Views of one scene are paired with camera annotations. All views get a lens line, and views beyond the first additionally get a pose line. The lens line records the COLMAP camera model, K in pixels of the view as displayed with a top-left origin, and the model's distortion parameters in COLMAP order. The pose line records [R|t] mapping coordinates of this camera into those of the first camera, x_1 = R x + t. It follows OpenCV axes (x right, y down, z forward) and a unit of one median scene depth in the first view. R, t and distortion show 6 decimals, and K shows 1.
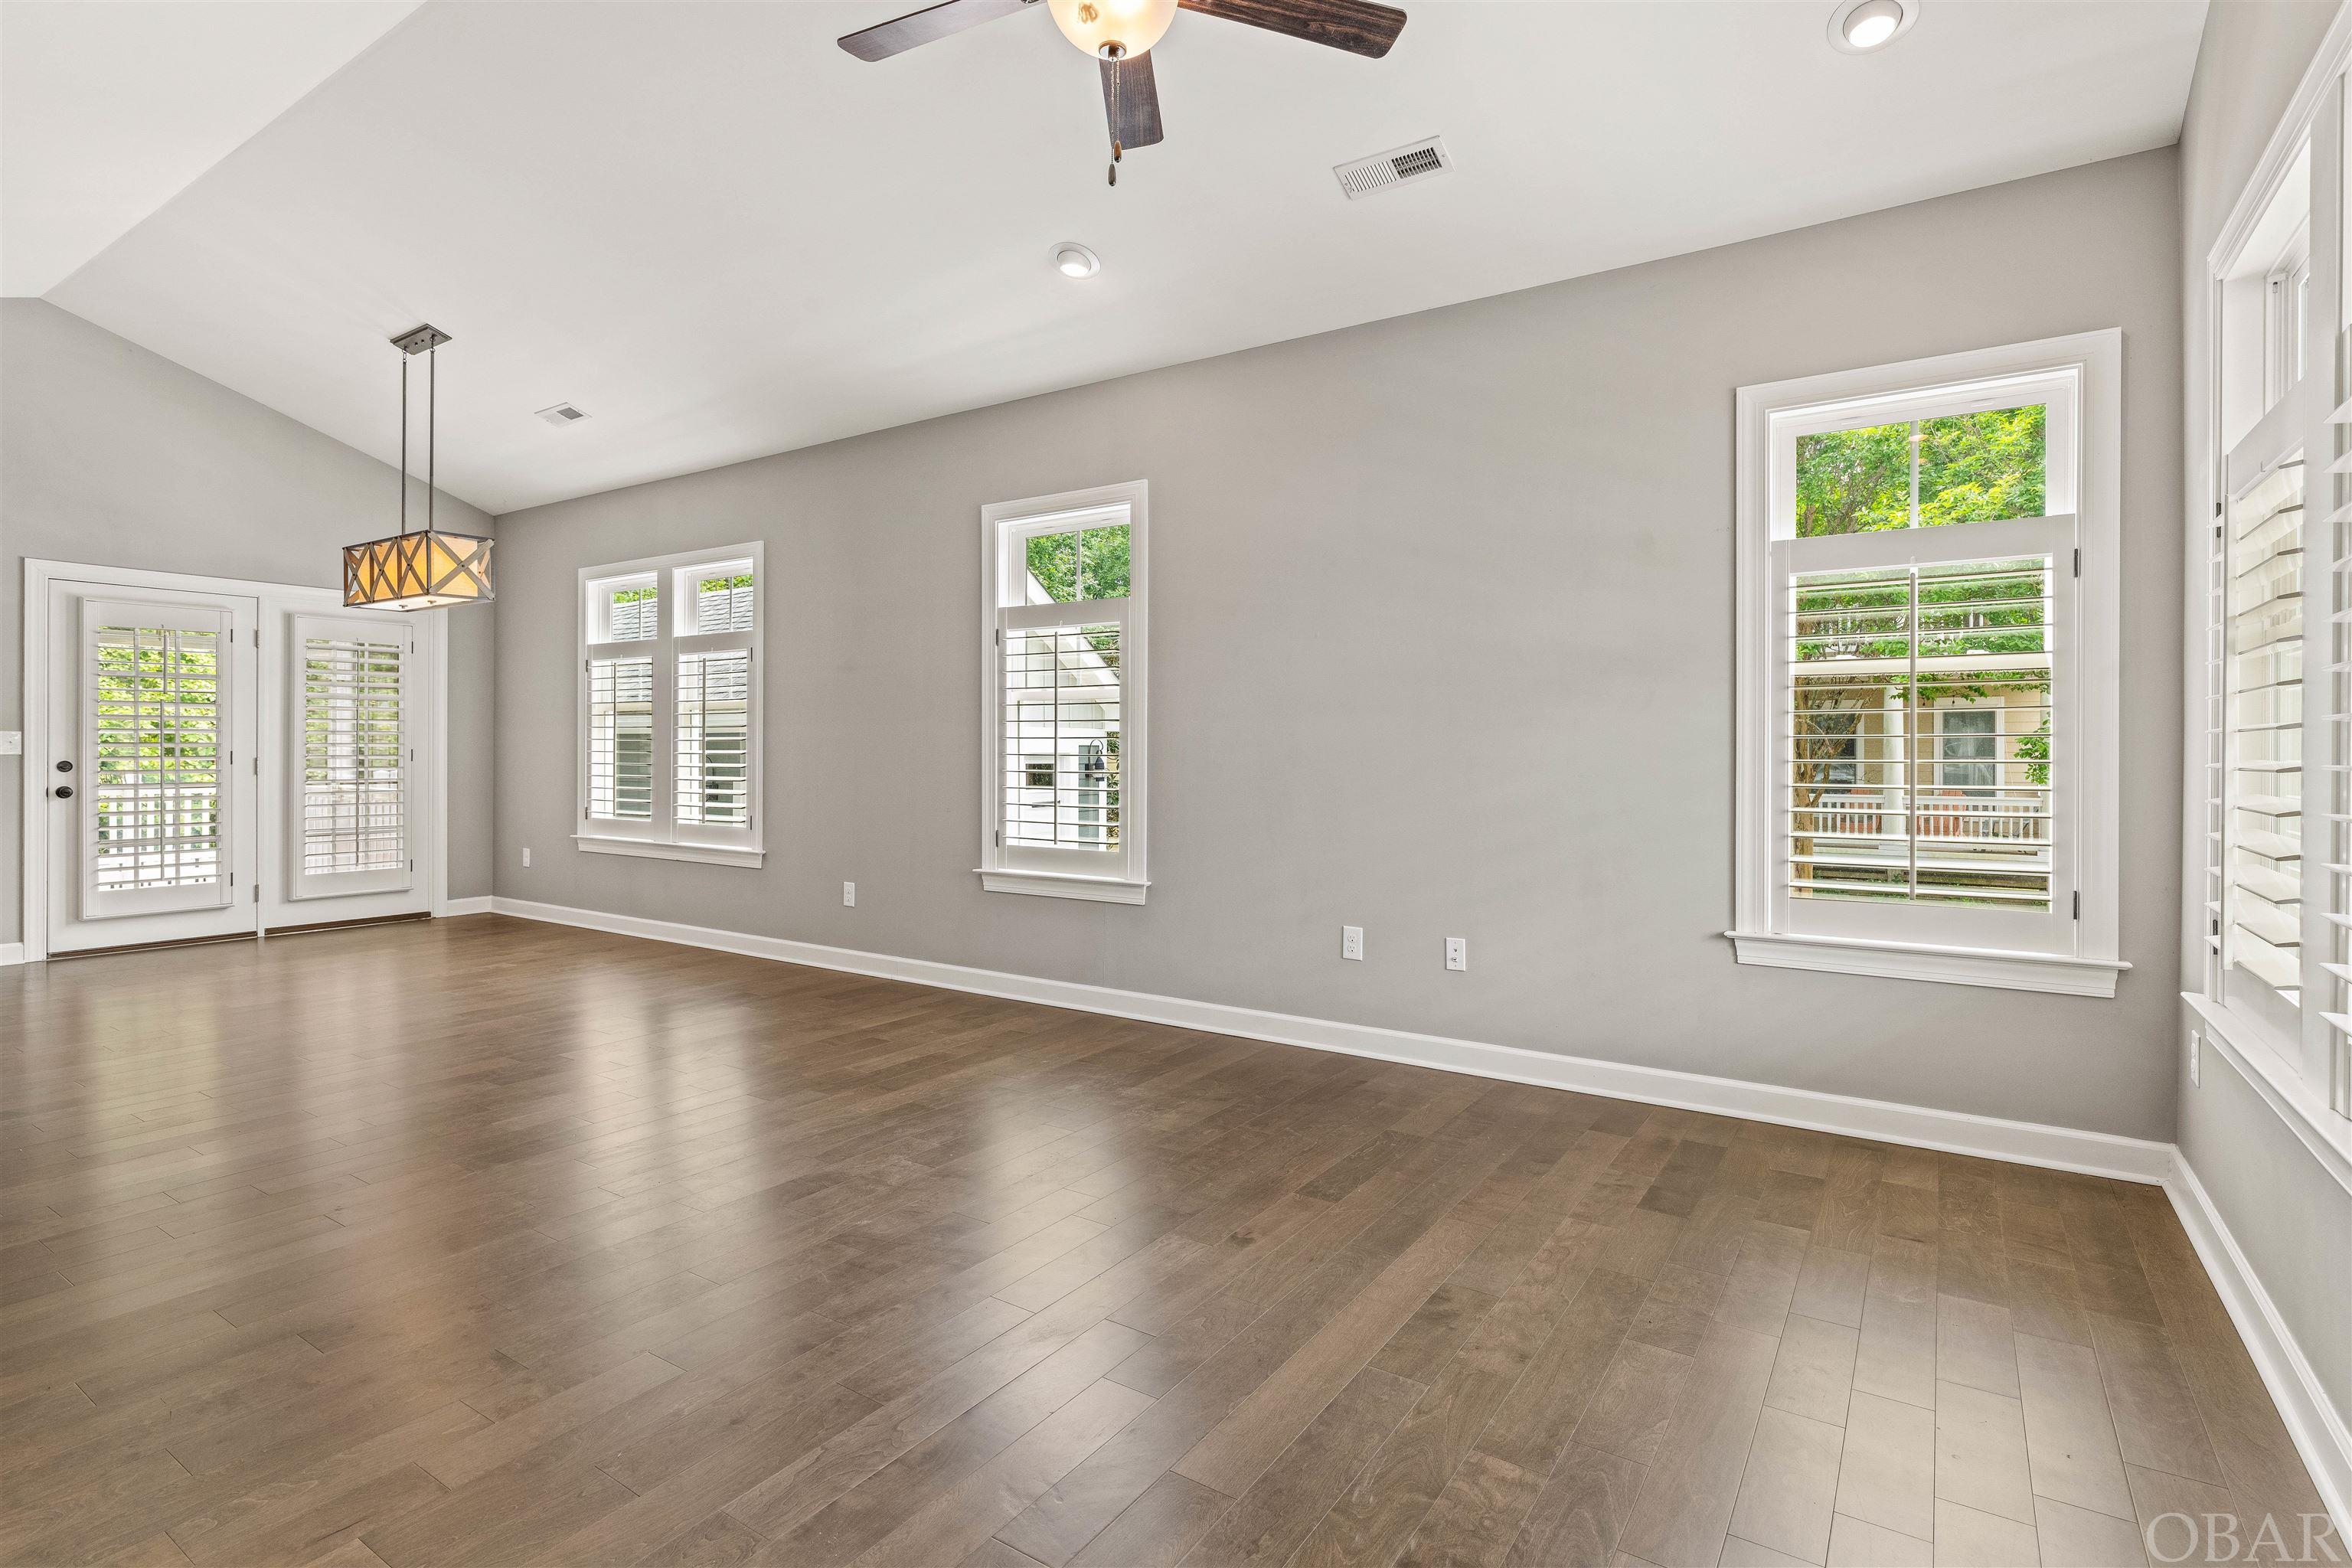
lens RADIAL K [[1167.4, 0, 1194.9], [0, 1167.4, 753.8], [0, 0, 1]] dist [-0.003590, 0.002662]
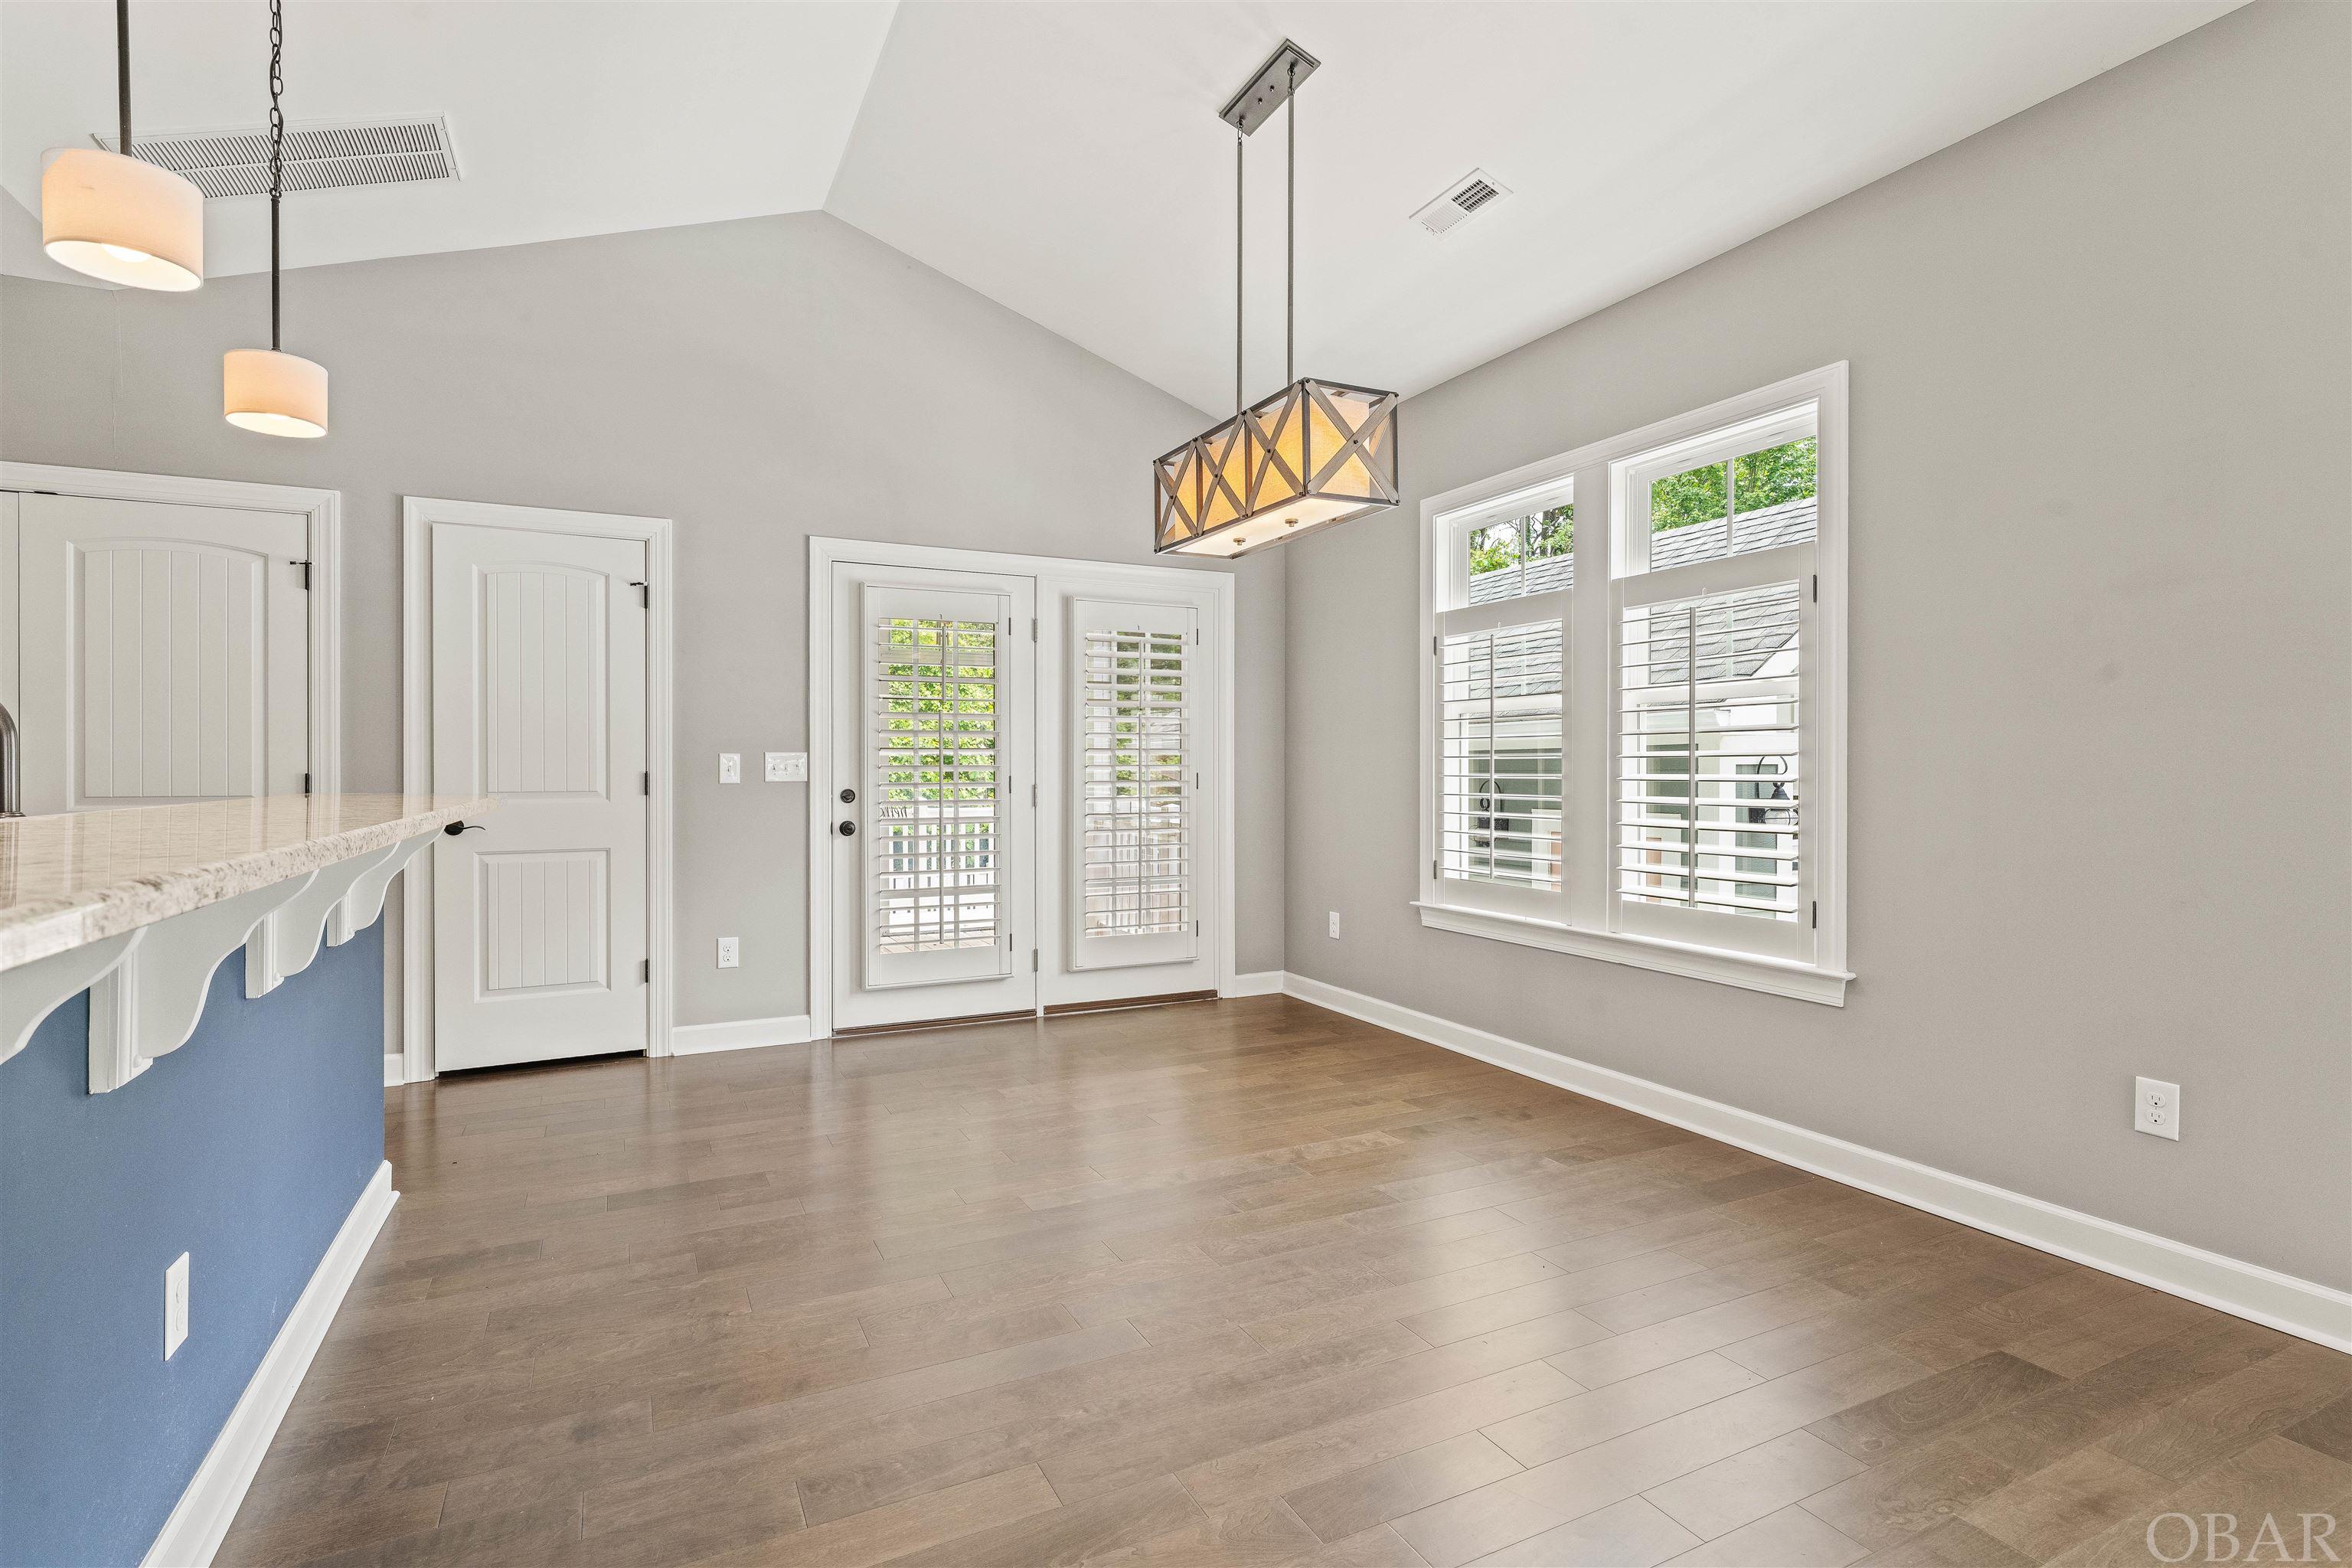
lens RADIAL K [[1167.4, 0, 1182.4], [0, 1167.4, 776.9], [0, 0, 1]] dist [-0.003590, 0.002662]
pose [[0.865826, -0.000161, -0.500345, -0.351584], [0.001477, 0.999996, 0.002234, -0.003352], [0.500343, -0.002673, 0.865823, 0.400290]]
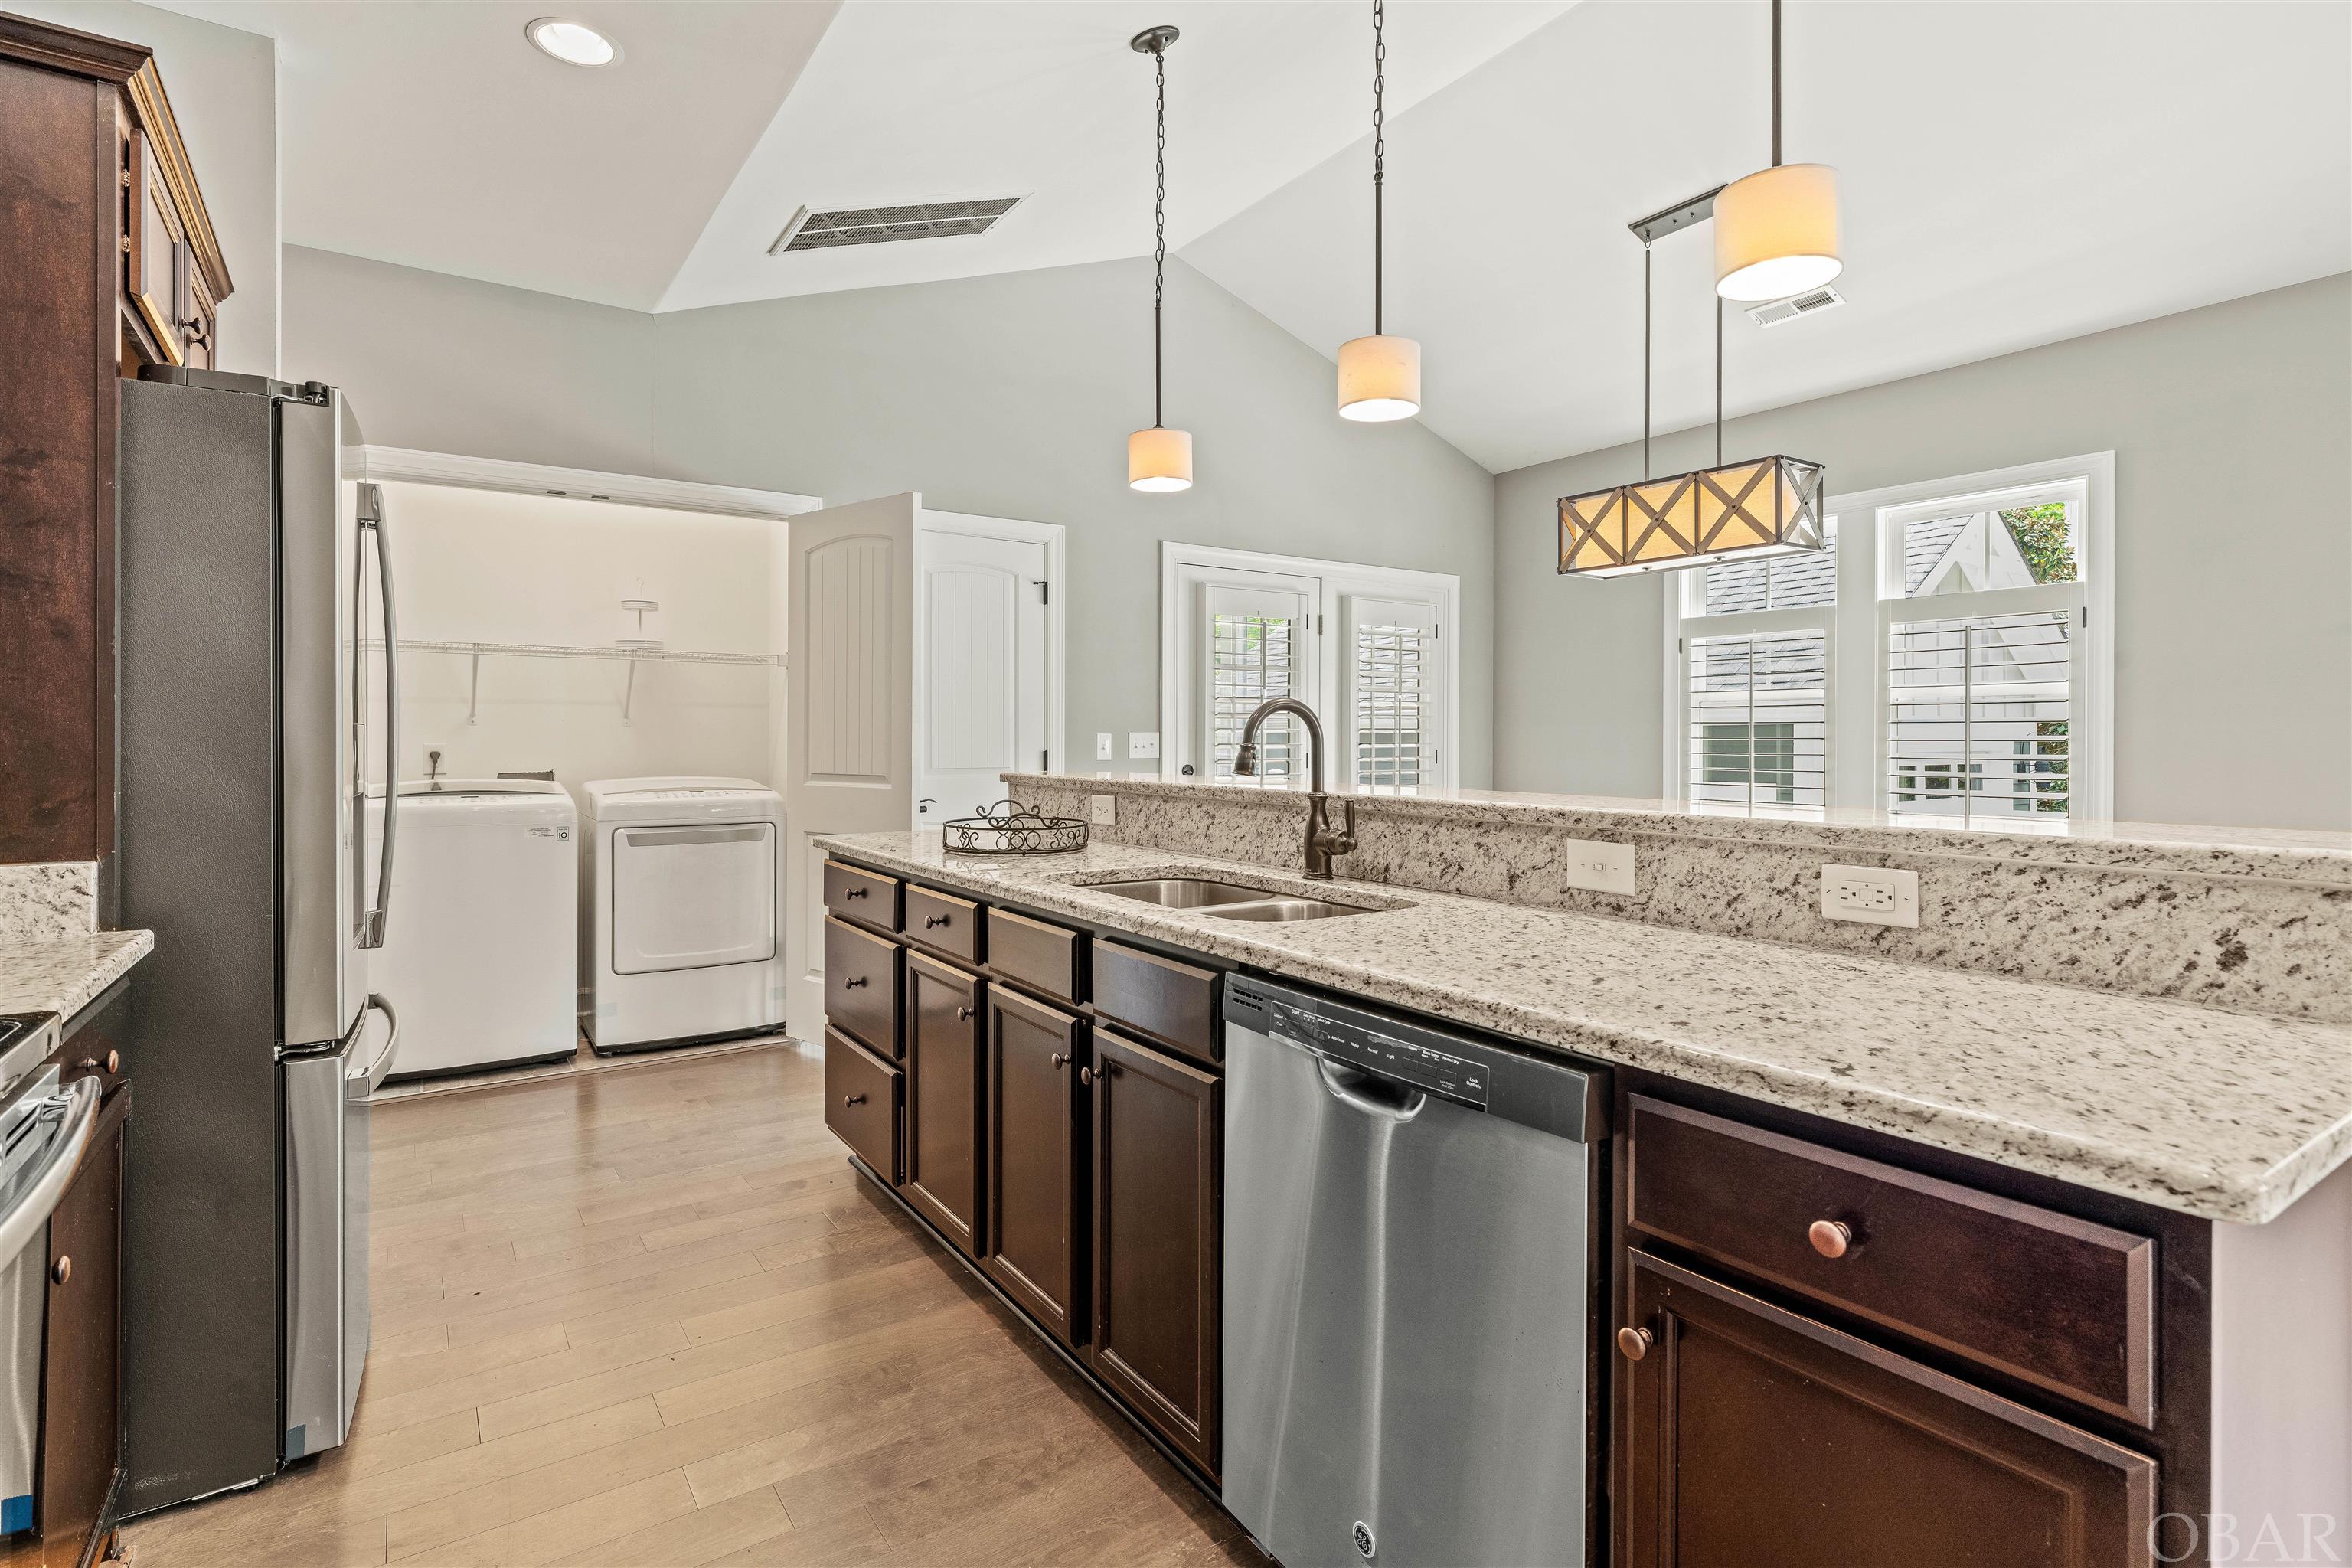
lens RADIAL K [[1167.4, 0, 1189.3], [0, 1167.4, 733.2], [0, 0, 1]] dist [-0.003590, 0.002662]
pose [[0.924784, -0.000693, -0.380493, -0.589435], [-0.001423, 0.999985, -0.005280, -0.012448], [0.380491, 0.005425, 0.924769, 0.155602]]
